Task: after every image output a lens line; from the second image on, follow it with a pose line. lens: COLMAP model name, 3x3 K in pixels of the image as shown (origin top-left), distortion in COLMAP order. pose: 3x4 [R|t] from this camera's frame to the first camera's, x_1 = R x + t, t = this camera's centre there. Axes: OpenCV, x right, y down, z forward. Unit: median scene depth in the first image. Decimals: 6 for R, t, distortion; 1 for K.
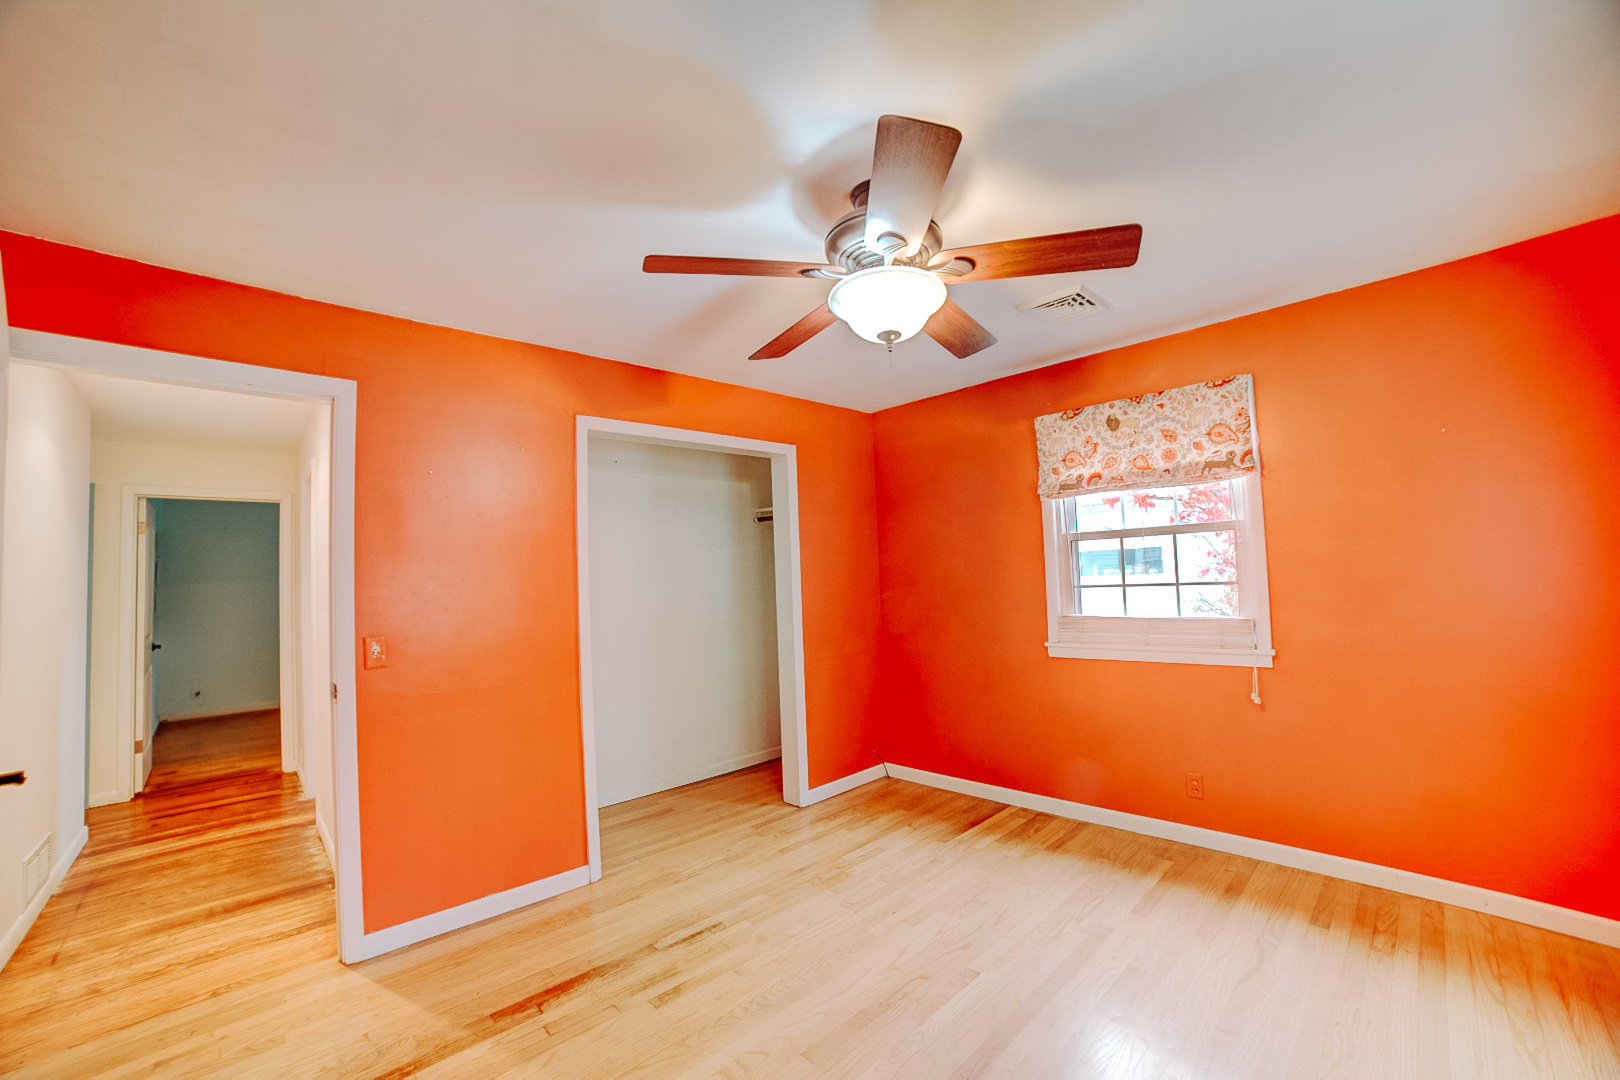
lens RADIAL K [[644.8, 0, 804.1], [0, 644.8, 546.4], [0, 0, 1]] dist [-0.097932, 0.032615]
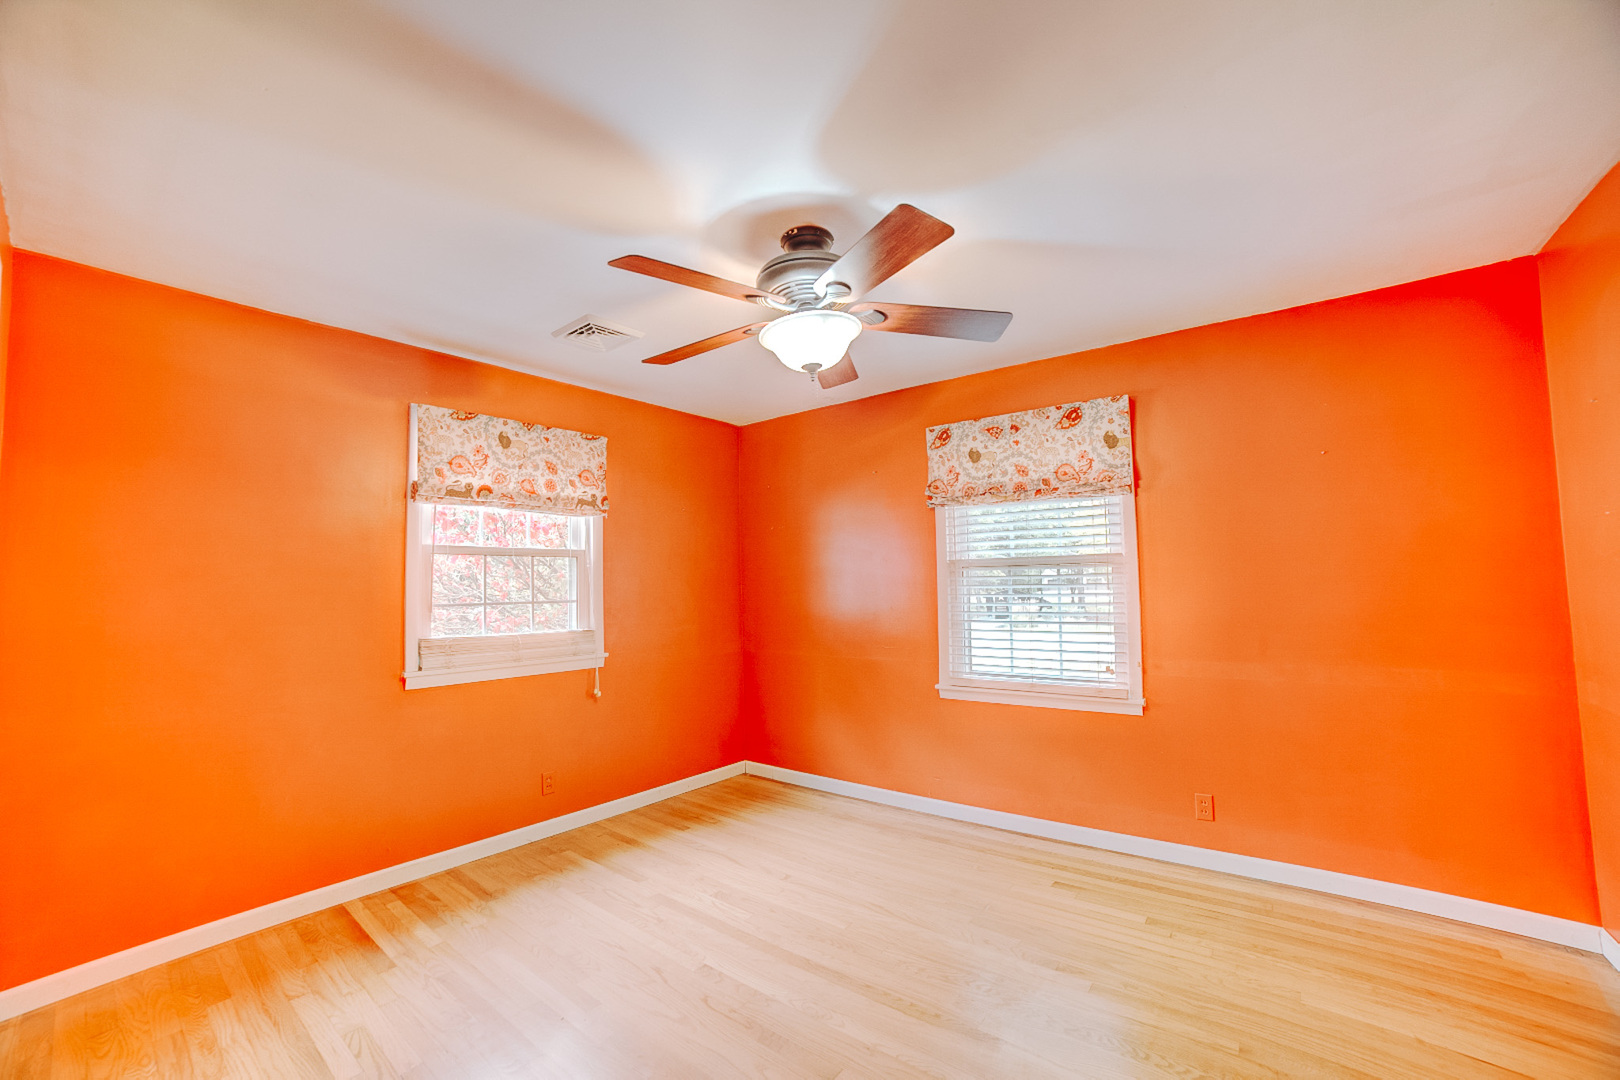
lens RADIAL K [[644.8, 0, 804.1], [0, 644.8, 546.4], [0, 0, 1]] dist [-0.097932, 0.032615]
pose [[-0.132648, 0.096085, 0.986495, -0.562878], [-0.027273, 0.994559, -0.100538, 0.061398], [-0.990788, -0.040240, -0.129306, 0.672762]]
